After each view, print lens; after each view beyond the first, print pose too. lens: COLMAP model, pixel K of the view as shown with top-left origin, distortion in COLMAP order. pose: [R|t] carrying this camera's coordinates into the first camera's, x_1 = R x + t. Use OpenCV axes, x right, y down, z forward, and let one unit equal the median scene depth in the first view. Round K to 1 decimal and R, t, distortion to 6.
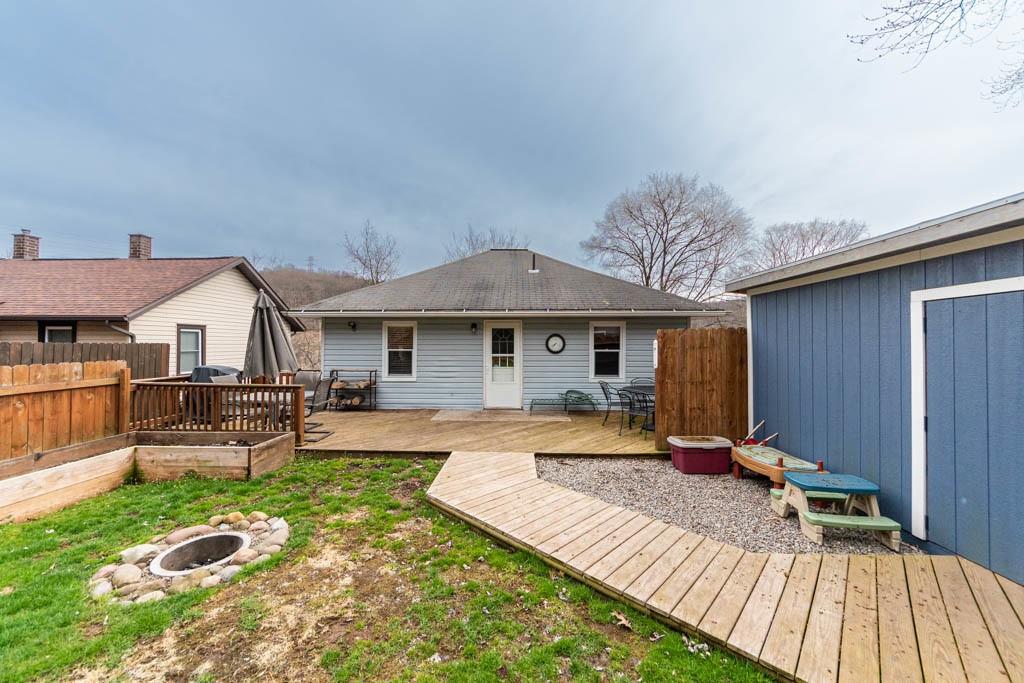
lens RADIAL K [[367.9, 0, 509.0], [0, 367.9, 344.7], [0, 0, 1]] dist [-0.001188, -0.003422]
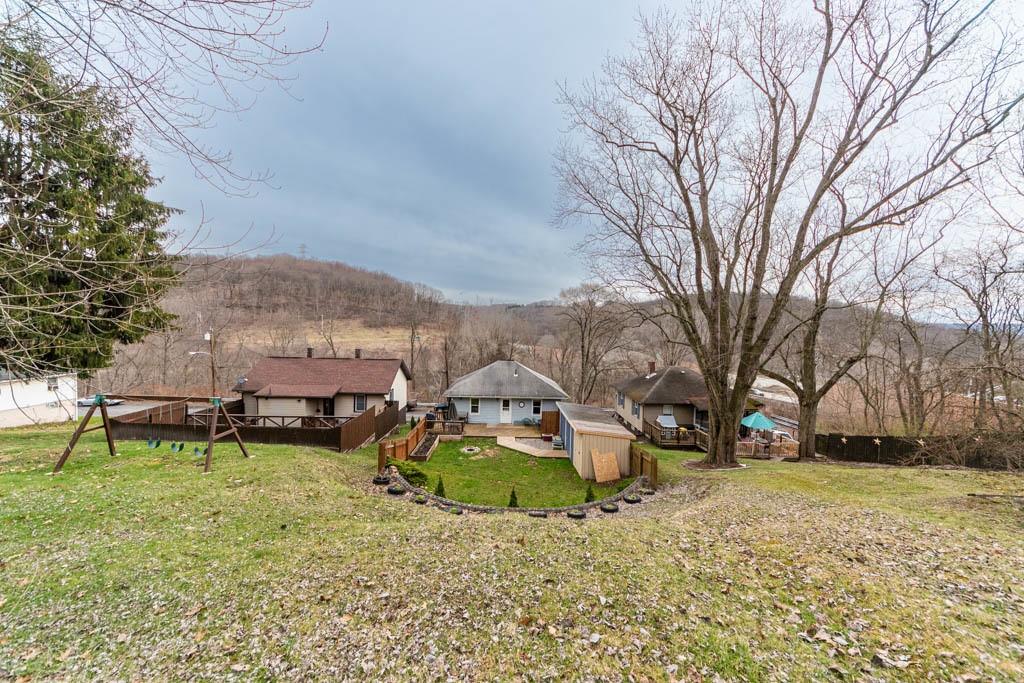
lens RADIAL K [[354.1, 0, 505.2], [0, 354.1, 344.0], [0, 0, 1]] dist [-0.000479, -0.002938]
pose [[0.999091, 0.016845, 0.039156, -0.161347], [-0.018479, 0.998957, 0.041758, -0.691225], [-0.038412, -0.042444, 0.998360, -2.218914]]
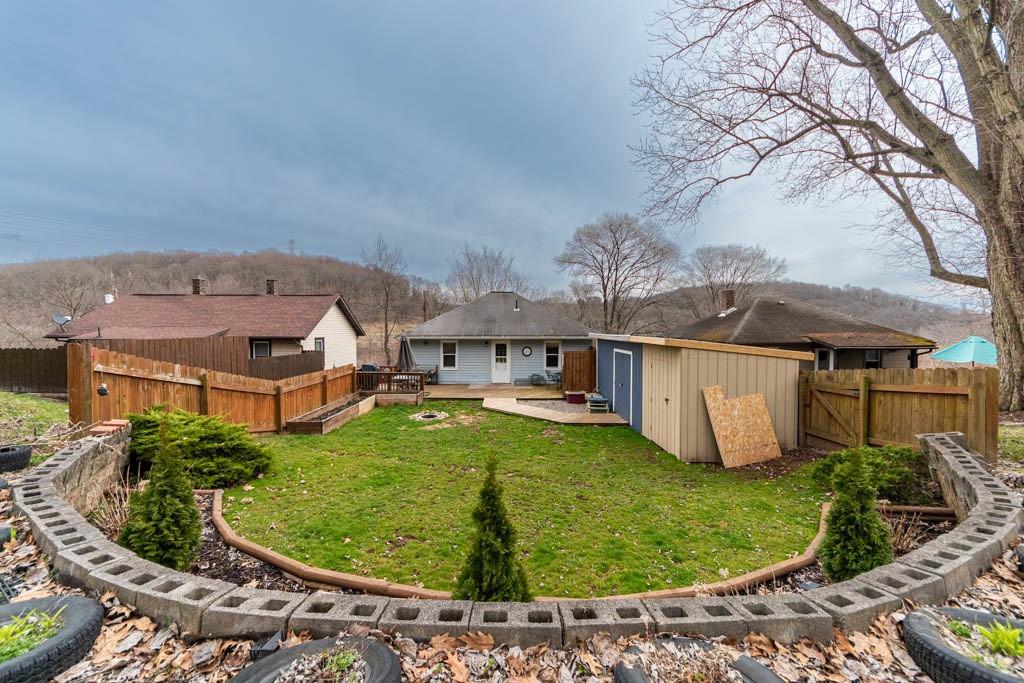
lens RADIAL K [[367.9, 0, 509.0], [0, 367.9, 344.7], [0, 0, 1]] dist [-0.001188, -0.003422]
pose [[0.999127, -0.000964, 0.041753, -0.057297], [-0.000827, 0.999081, 0.042853, -0.126185], [-0.041756, -0.042850, 0.998209, -1.019598]]
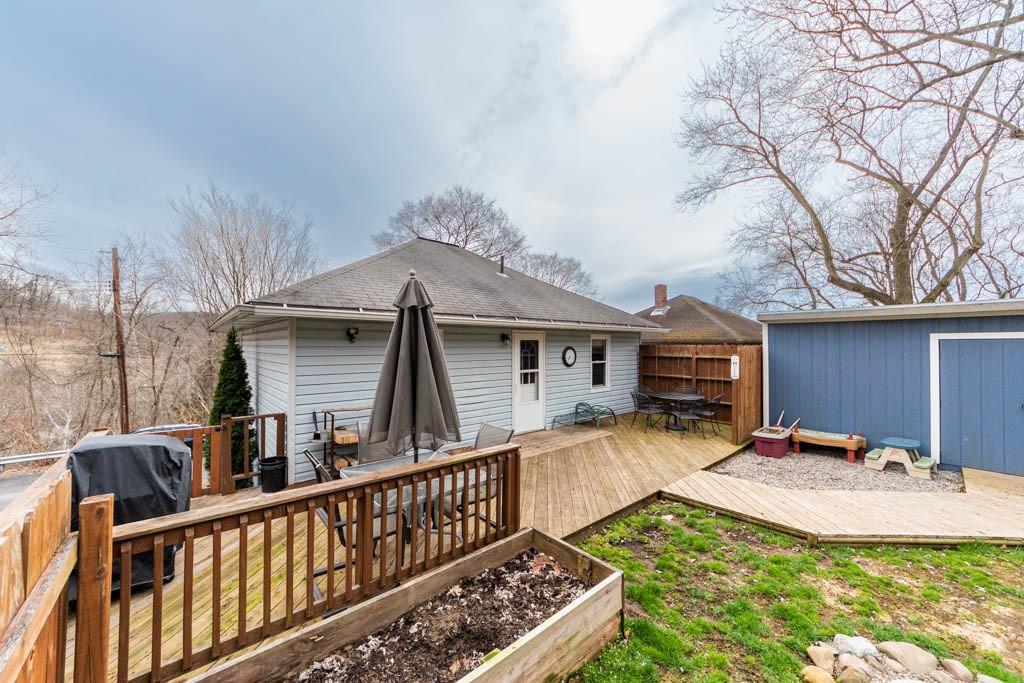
lens RADIAL K [[373.8, 0, 512.0], [0, 373.8, 341.5], [0, 0, 1]] dist [0.002350, 0.000496]
pose [[0.733560, 0.003880, 0.679614, -0.652363], [0.003012, 0.999955, -0.008960, -0.033855], [-0.679618, 0.008620, 0.733515, 0.377492]]
